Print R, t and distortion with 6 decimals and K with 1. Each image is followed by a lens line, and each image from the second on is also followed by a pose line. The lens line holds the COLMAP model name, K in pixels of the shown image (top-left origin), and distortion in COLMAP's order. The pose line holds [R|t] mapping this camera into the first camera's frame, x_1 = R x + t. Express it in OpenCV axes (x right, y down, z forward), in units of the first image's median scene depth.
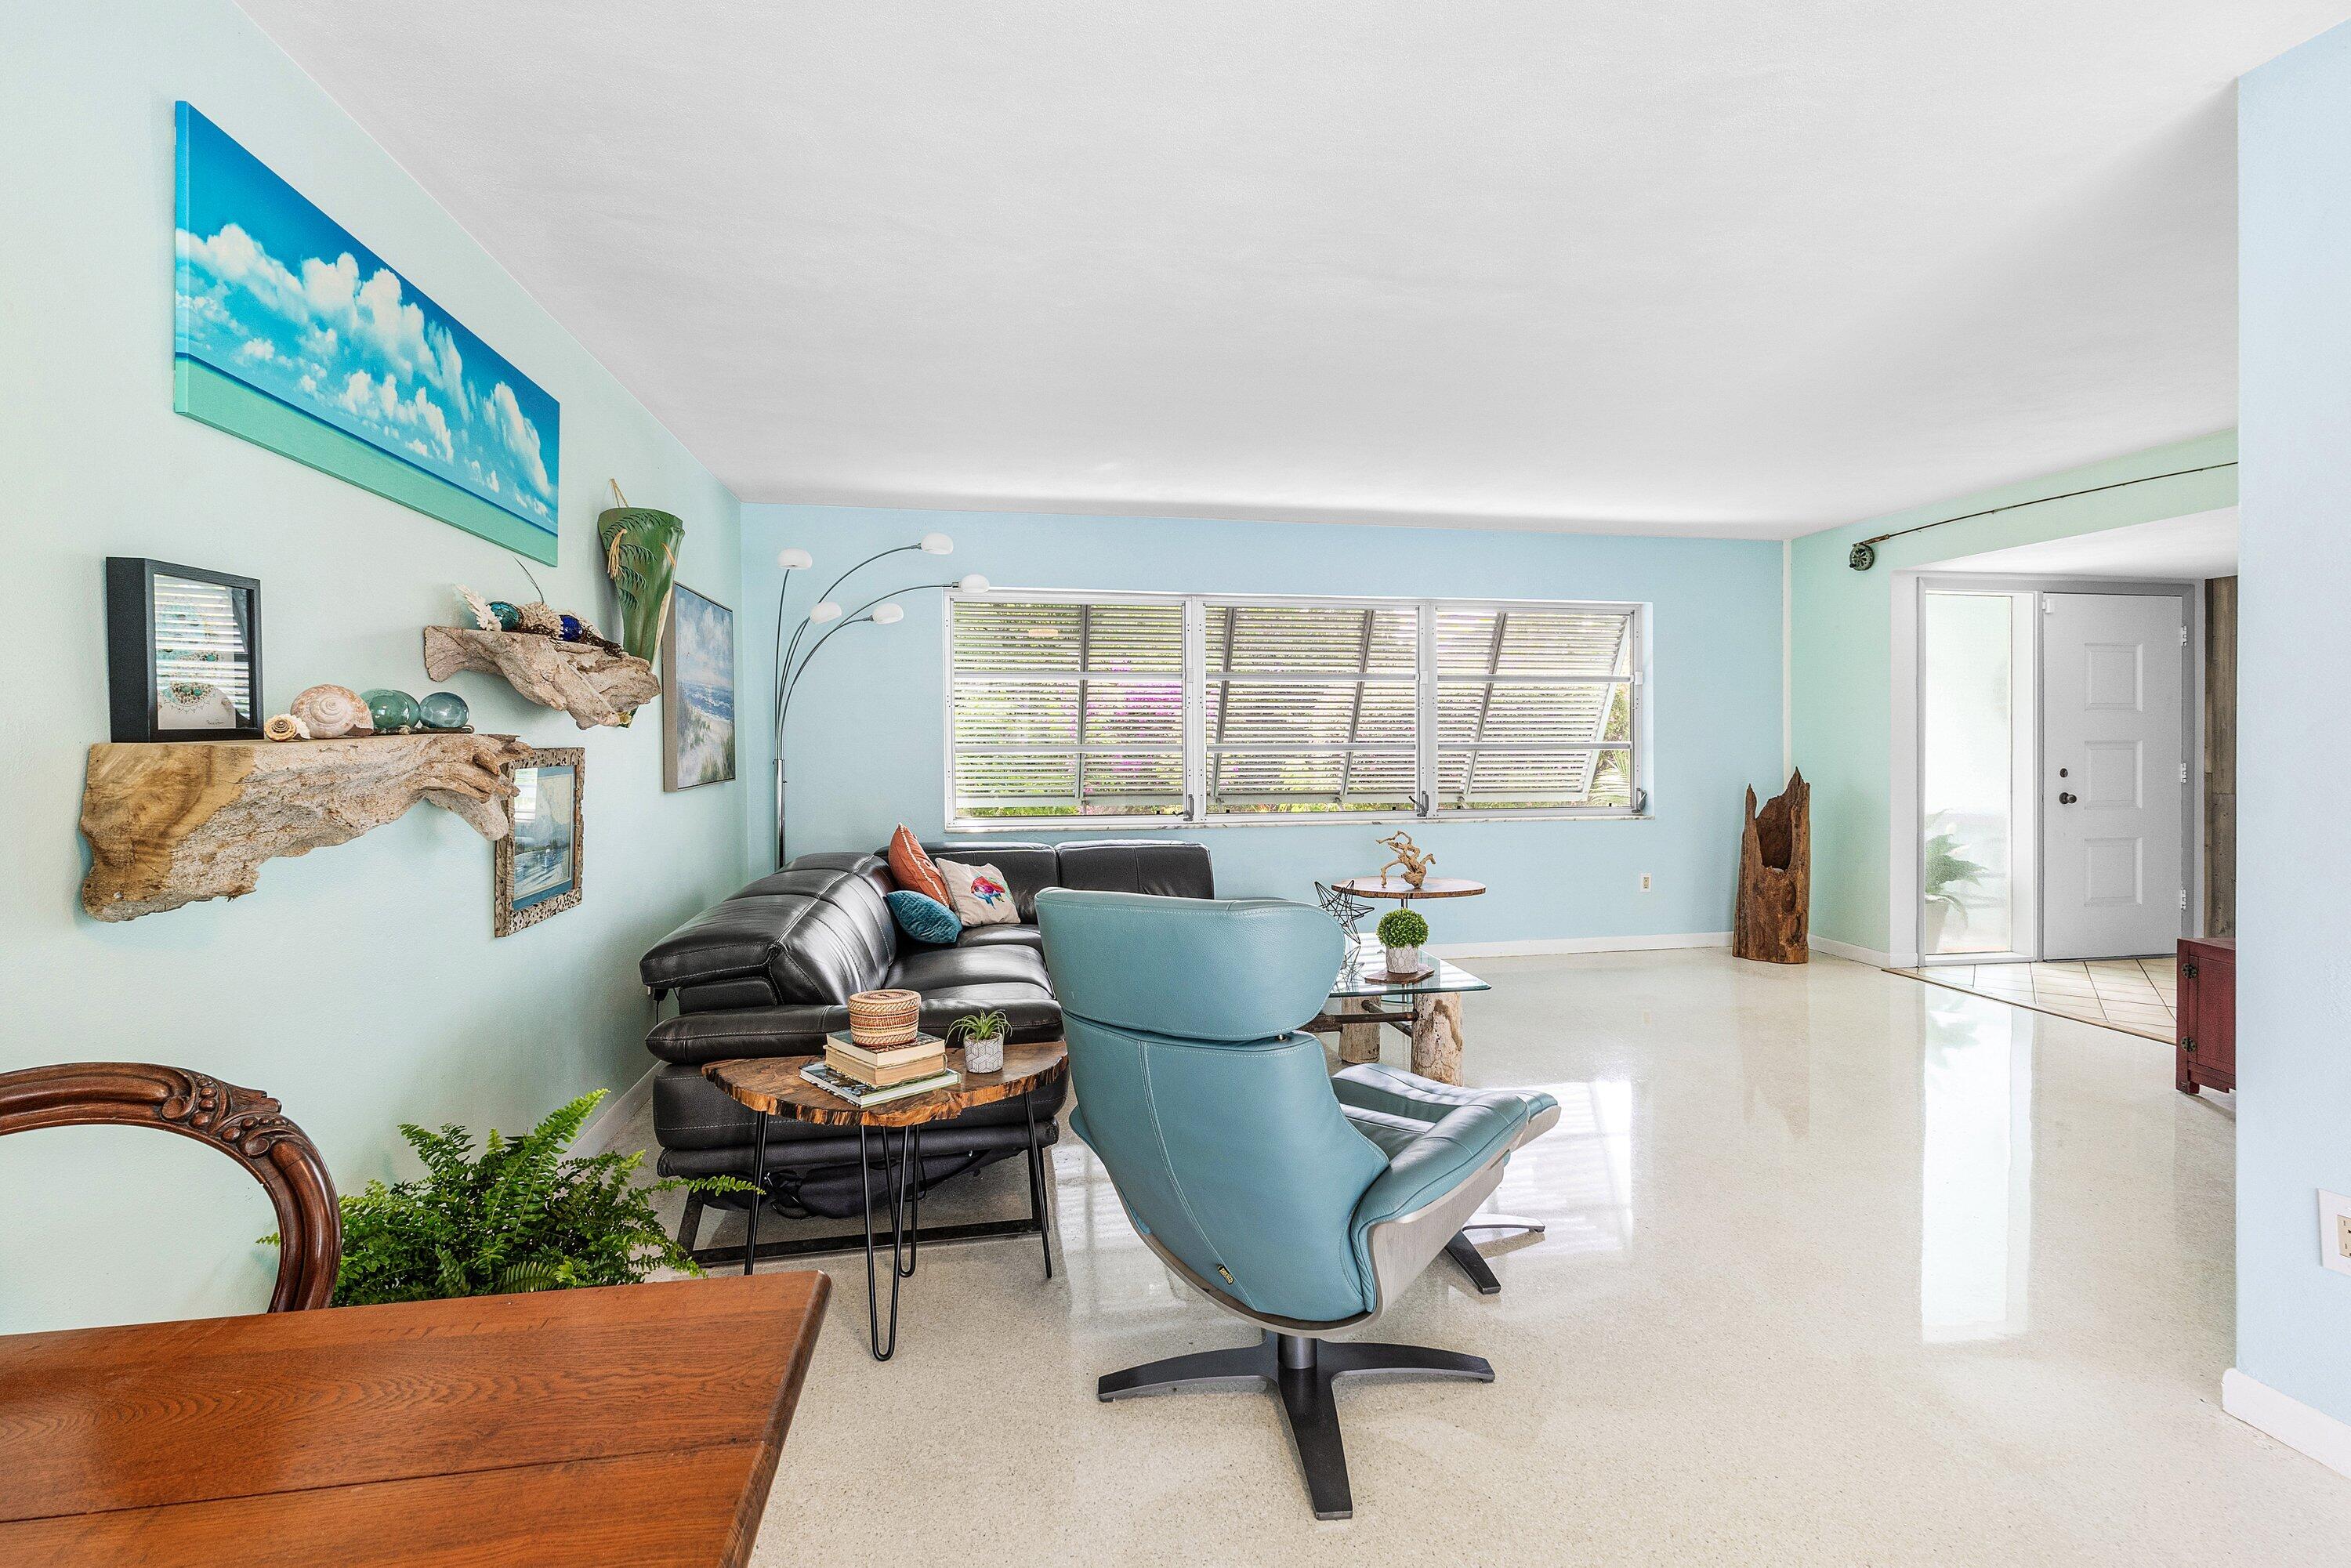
lens RADIAL K [[1158.8, 0, 1191.6], [0, 1158.8, 743.9], [0, 0, 1]] dist [-0.001030, -0.000190]
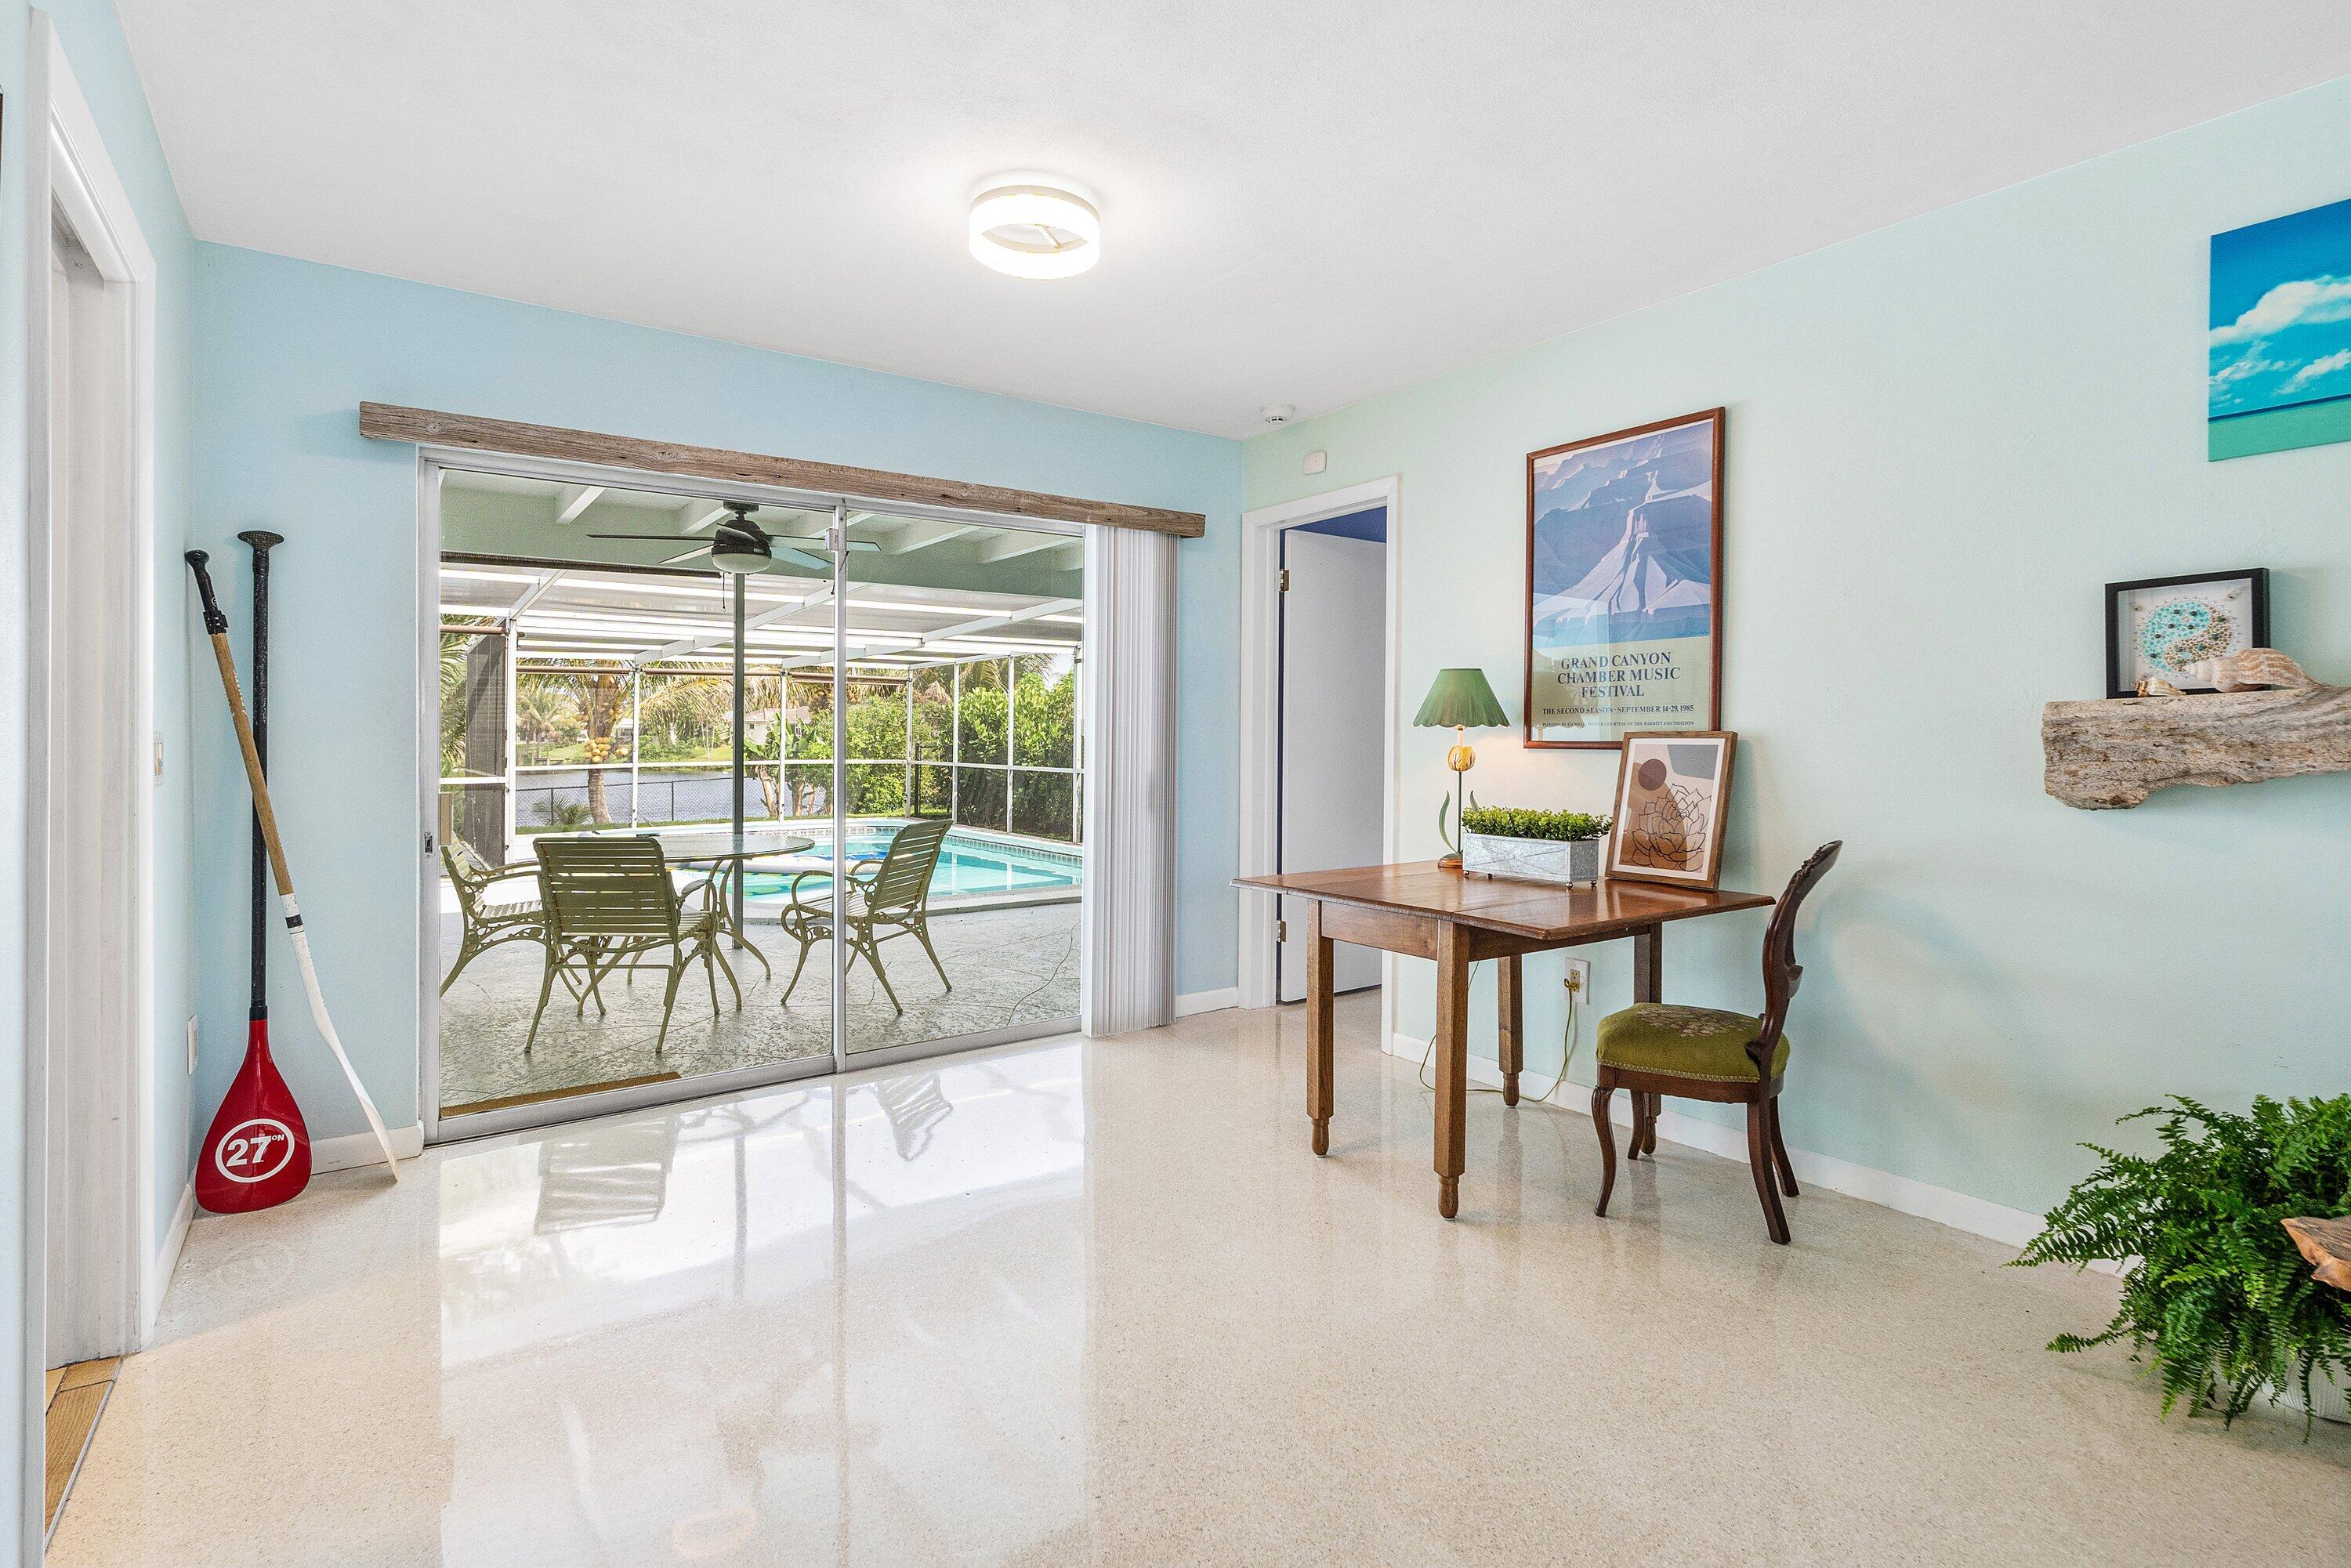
lens RADIAL K [[1158.8, 0, 1191.6], [0, 1158.8, 743.9], [0, 0, 1]] dist [-0.001030, -0.000190]
pose [[-0.900365, 0.009449, -0.435033, 0.778338], [0.004346, 0.999910, 0.012724, 0.027414], [0.435114, 0.009566, -0.900325, 1.606664]]
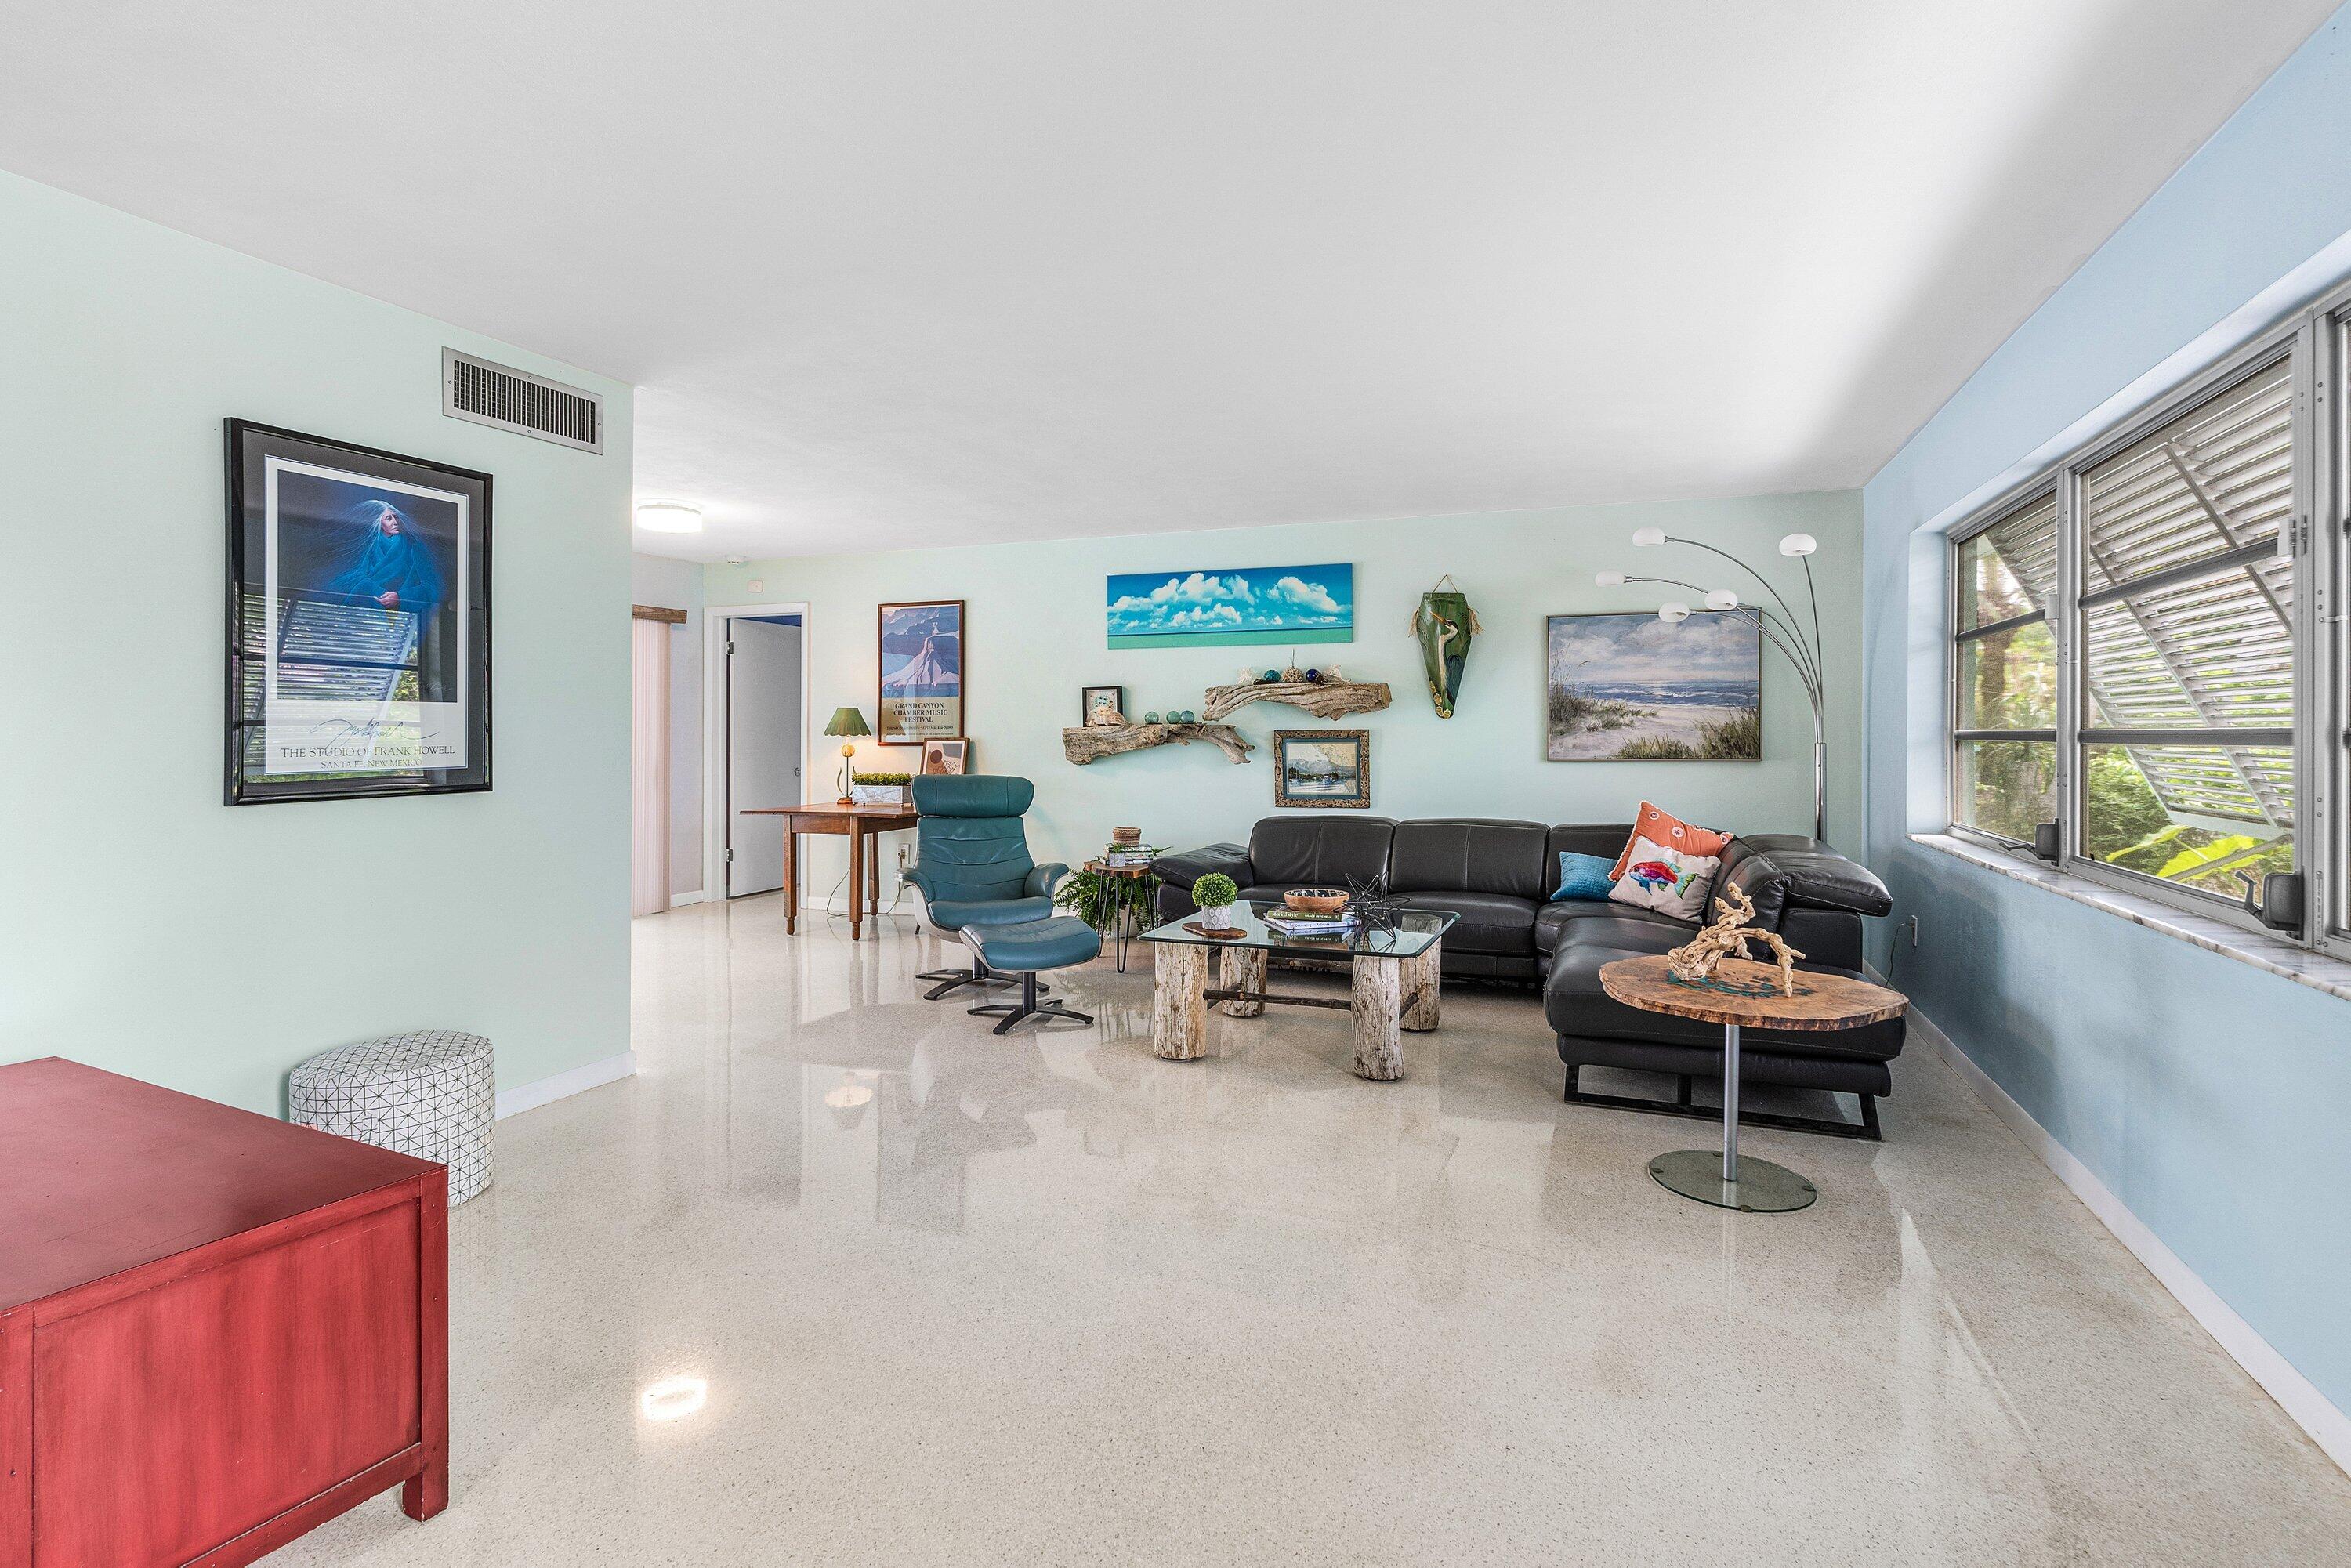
lens RADIAL K [[1158.8, 0, 1191.6], [0, 1158.8, 743.9], [0, 0, 1]] dist [-0.001030, -0.000190]
pose [[-0.512473, 0.017050, -0.858534, 2.441333], [0.003988, 0.999839, 0.017476, -0.012919], [0.858694, 0.005532, -0.512458, 3.207731]]
